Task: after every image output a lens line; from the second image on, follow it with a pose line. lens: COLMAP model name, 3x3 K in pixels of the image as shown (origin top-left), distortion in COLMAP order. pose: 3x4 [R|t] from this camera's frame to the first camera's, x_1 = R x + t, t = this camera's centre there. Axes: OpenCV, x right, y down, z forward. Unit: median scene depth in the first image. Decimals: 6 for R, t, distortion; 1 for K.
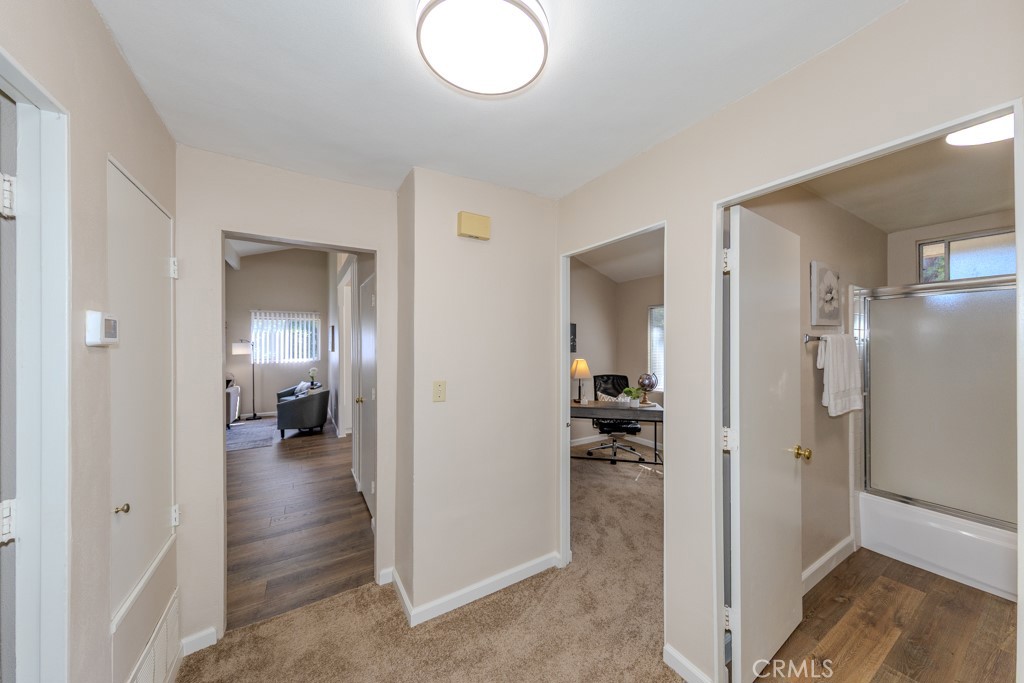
lens RADIAL K [[346.4, 0, 507.4], [0, 346.4, 340.8], [0, 0, 1]] dist [0.001103, -0.000047]
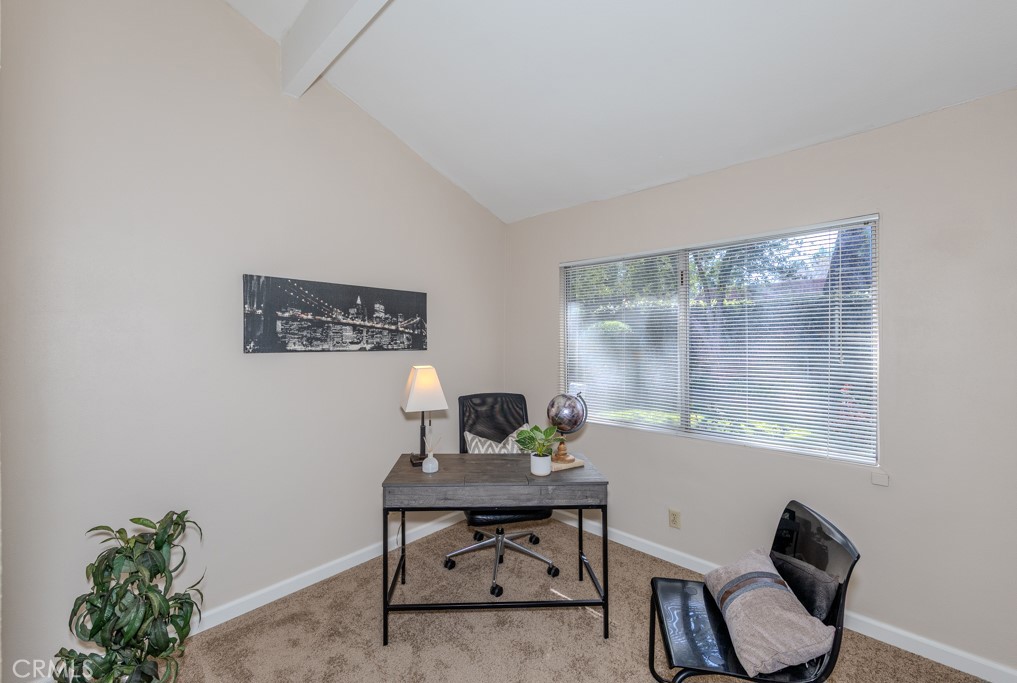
lens RADIAL K [[405.8, 0, 509.7], [0, 405.8, 341.4], [0, 0, 1]] dist [-0.000106, -0.000002]
pose [[0.955993, -0.006729, 0.293312, 0.160646], [0.004816, 0.999962, 0.007243, 0.019144], [-0.293349, -0.005511, 0.955989, 0.465318]]
